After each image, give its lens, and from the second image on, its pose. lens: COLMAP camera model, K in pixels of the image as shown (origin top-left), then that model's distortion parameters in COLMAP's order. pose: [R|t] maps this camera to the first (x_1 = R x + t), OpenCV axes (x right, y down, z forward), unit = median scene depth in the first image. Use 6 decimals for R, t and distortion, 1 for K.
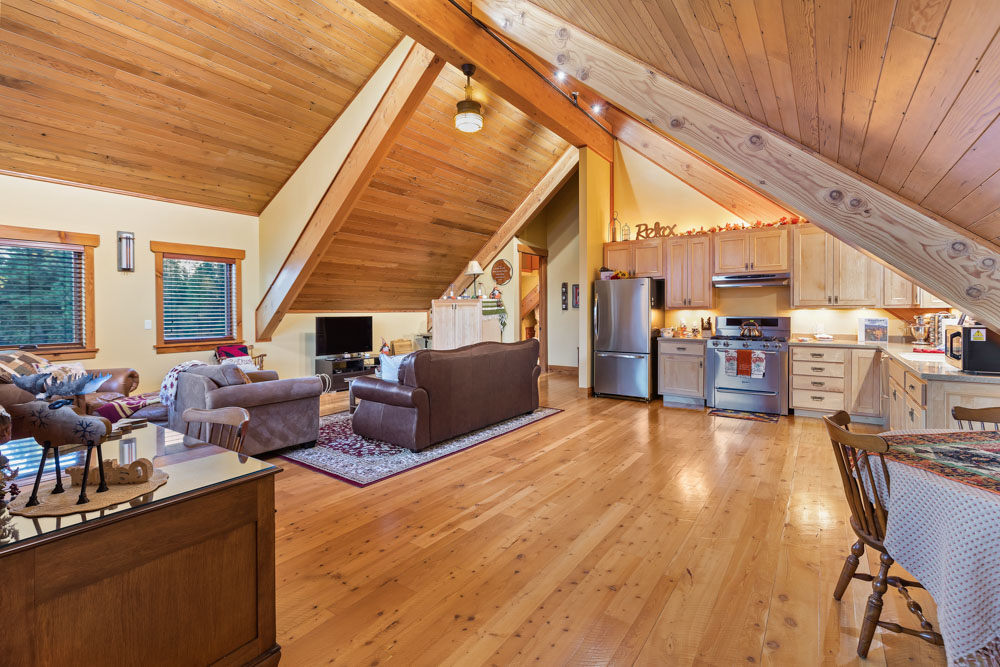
lens RADIAL K [[456.1, 0, 500.9], [0, 456.1, 325.0], [0, 0, 1]] dist [0.011395, -0.001931]
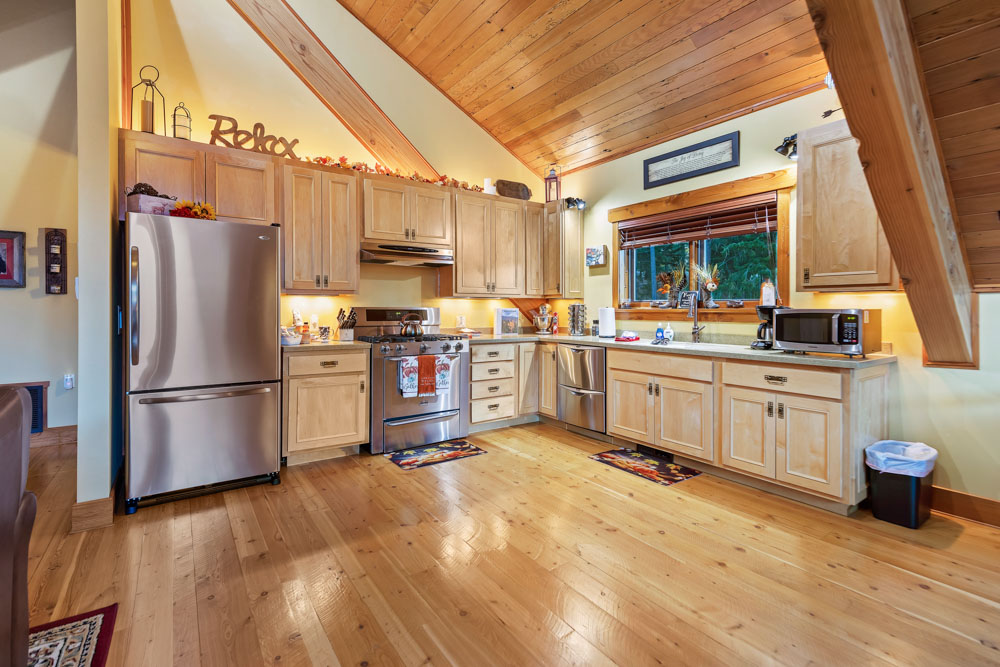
lens RADIAL K [[456.1, 0, 493.4], [0, 456.1, 312.4], [0, 0, 1]] dist [0.011395, -0.001931]
pose [[0.330903, 0.001559, 0.943663, -0.065014], [0.026521, 0.999588, -0.010952, 0.001285], [-0.943292, 0.028651, 0.330725, 0.645589]]
